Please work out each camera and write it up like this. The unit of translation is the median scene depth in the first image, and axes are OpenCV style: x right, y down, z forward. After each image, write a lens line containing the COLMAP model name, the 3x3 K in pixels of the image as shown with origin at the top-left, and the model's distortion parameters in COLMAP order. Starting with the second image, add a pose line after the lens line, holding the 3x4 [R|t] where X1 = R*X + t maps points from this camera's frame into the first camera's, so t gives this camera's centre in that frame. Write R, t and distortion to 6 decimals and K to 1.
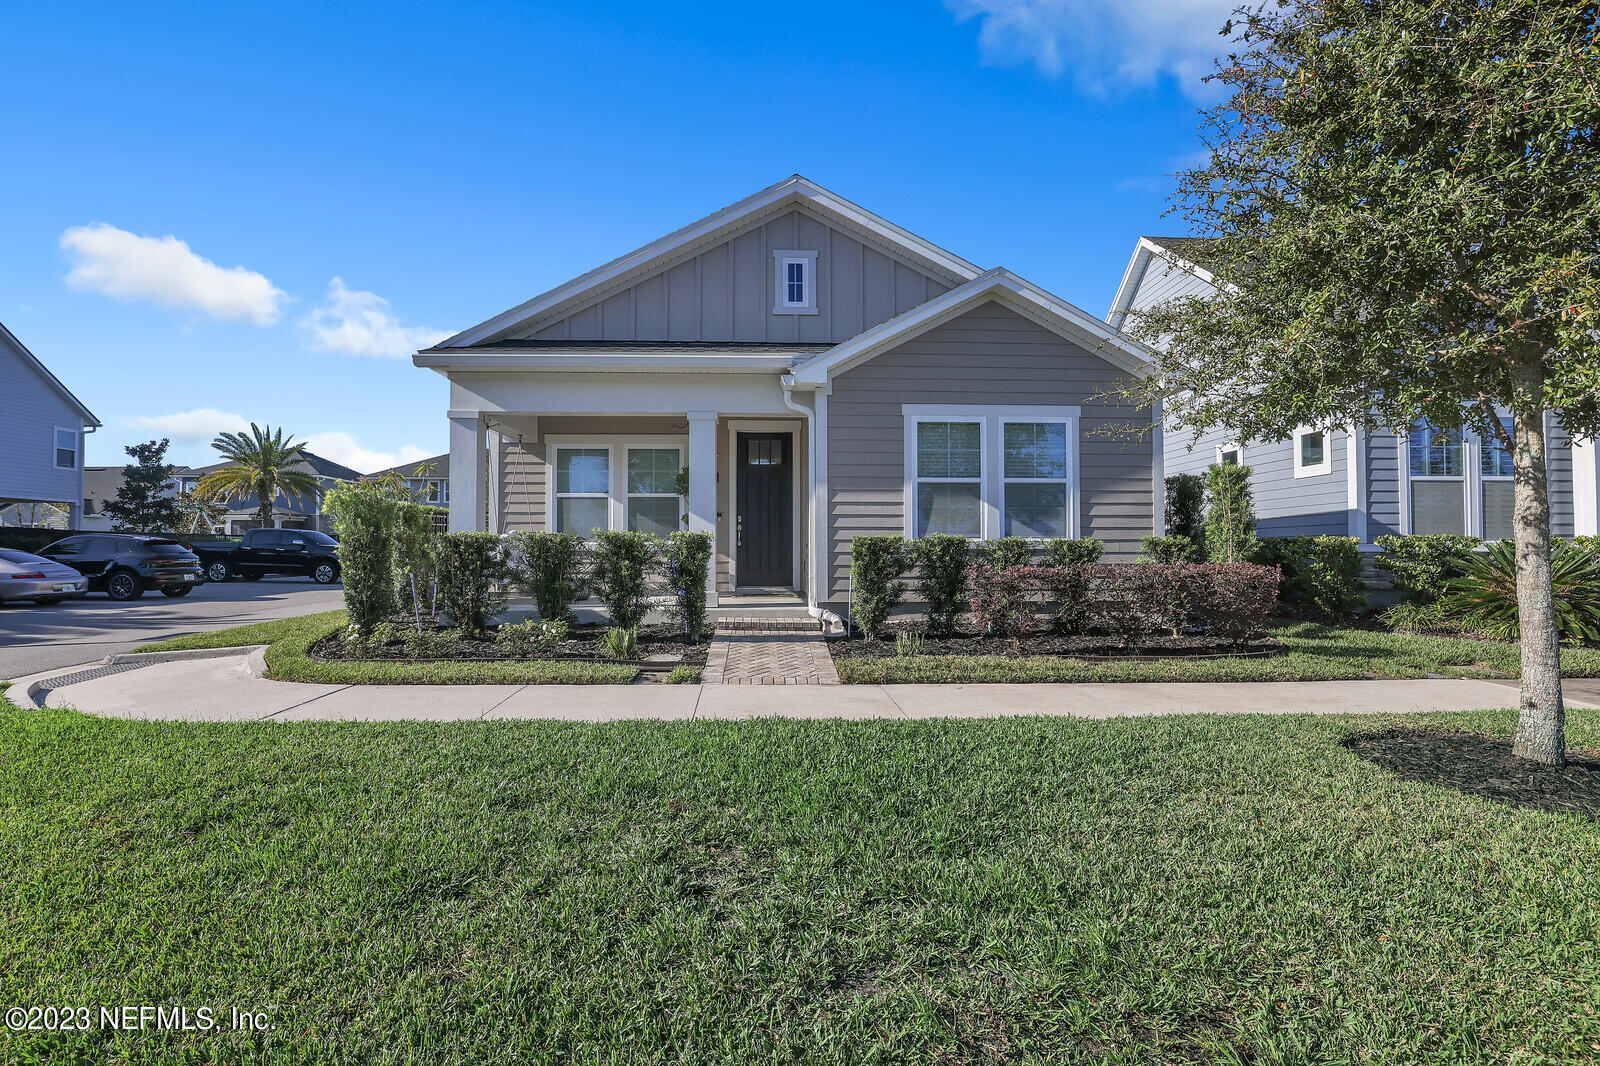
lens RADIAL K [[753.0, 0, 781.3], [0, 753.0, 544.2], [0, 0, 1]] dist [-0.024371, 0.000139]
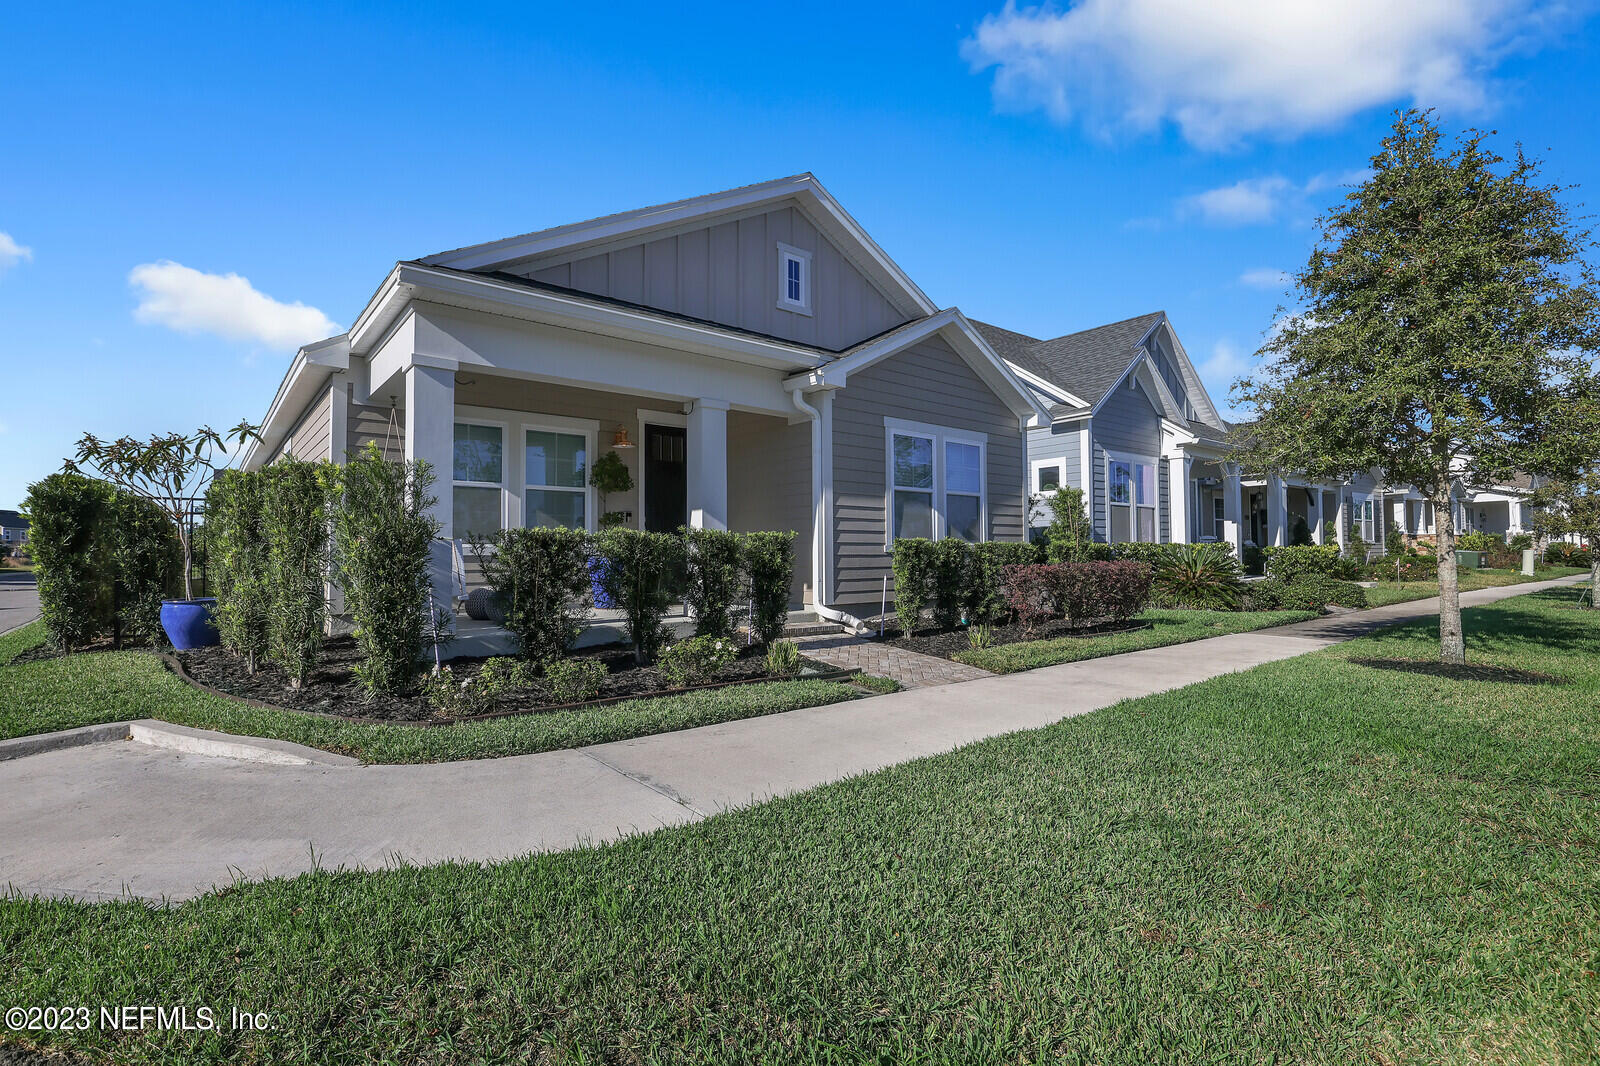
lens RADIAL K [[752.1, 0, 800.0], [0, 752.1, 533.0], [0, 0, 1]] dist [-0.002077, -0.000059]
pose [[0.790483, 0.013720, 0.612331, -0.584165], [0.004123, 0.999607, -0.027720, 0.009101], [-0.612471, 0.024437, 0.790115, 0.232611]]
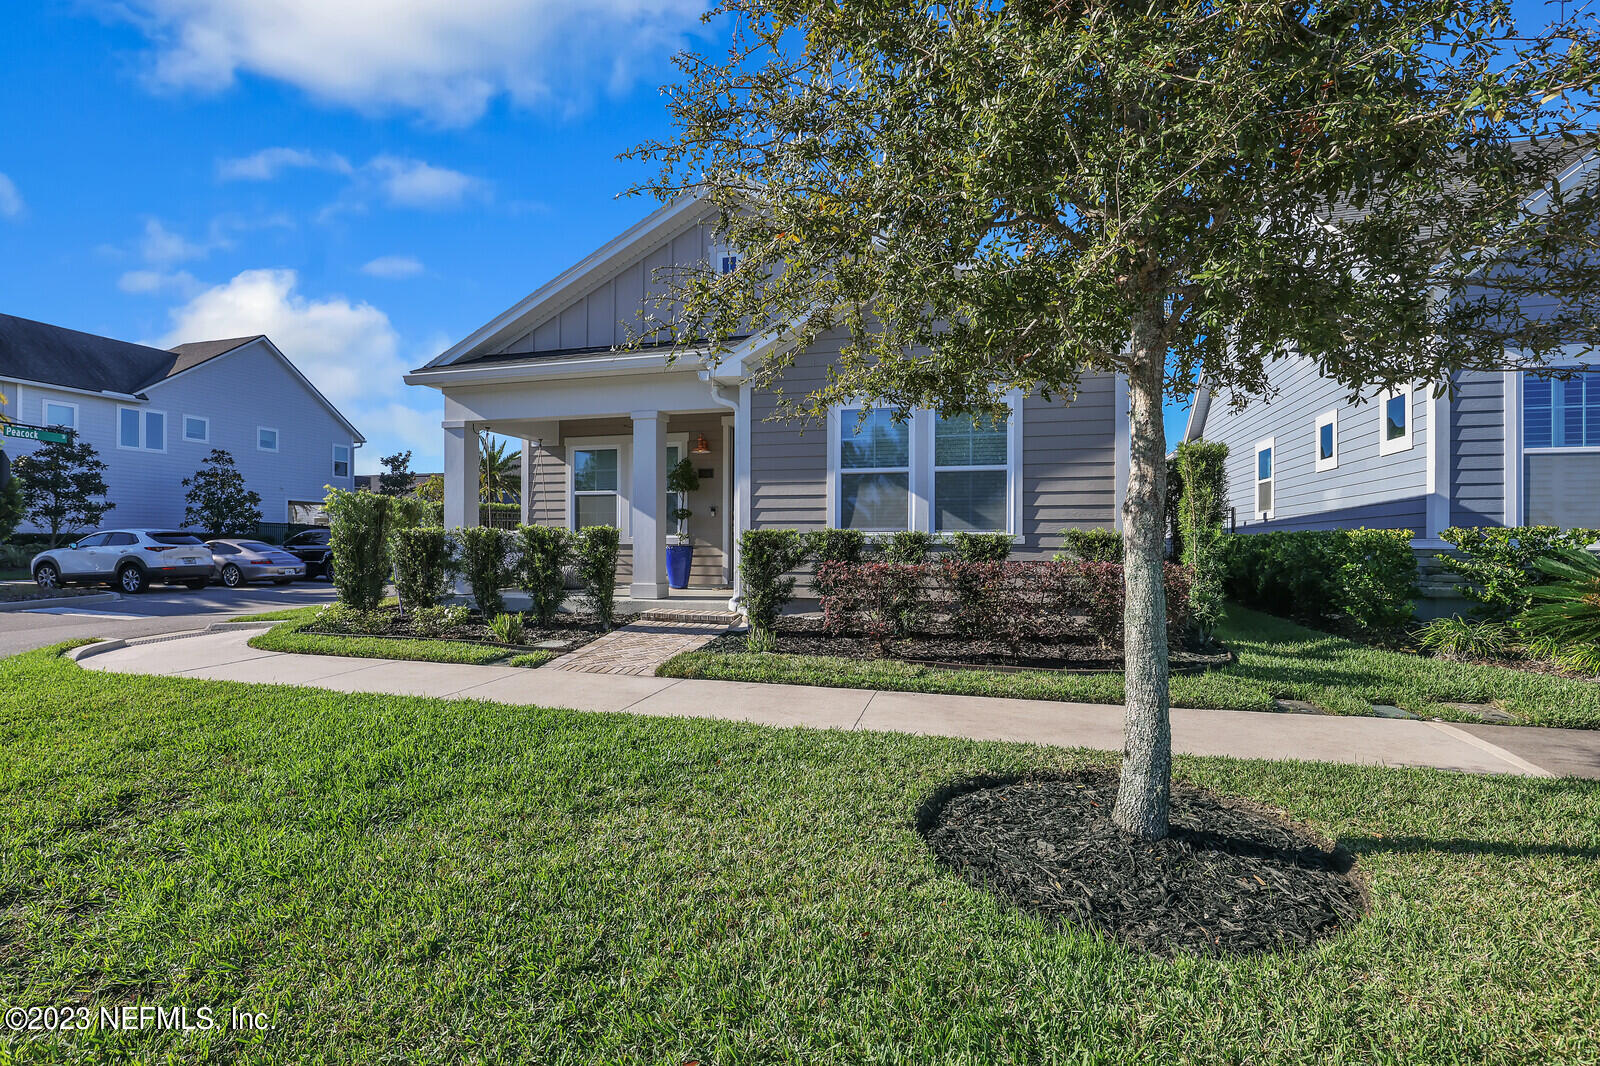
lens RADIAL K [[753.0, 0, 781.3], [0, 753.0, 544.2], [0, 0, 1]] dist [-0.024371, 0.000139]
pose [[0.950931, 0.003654, -0.309382, 0.405183], [-0.001086, 0.999964, 0.008472, -0.000601], [0.309402, -0.007720, 0.950900, 0.067659]]
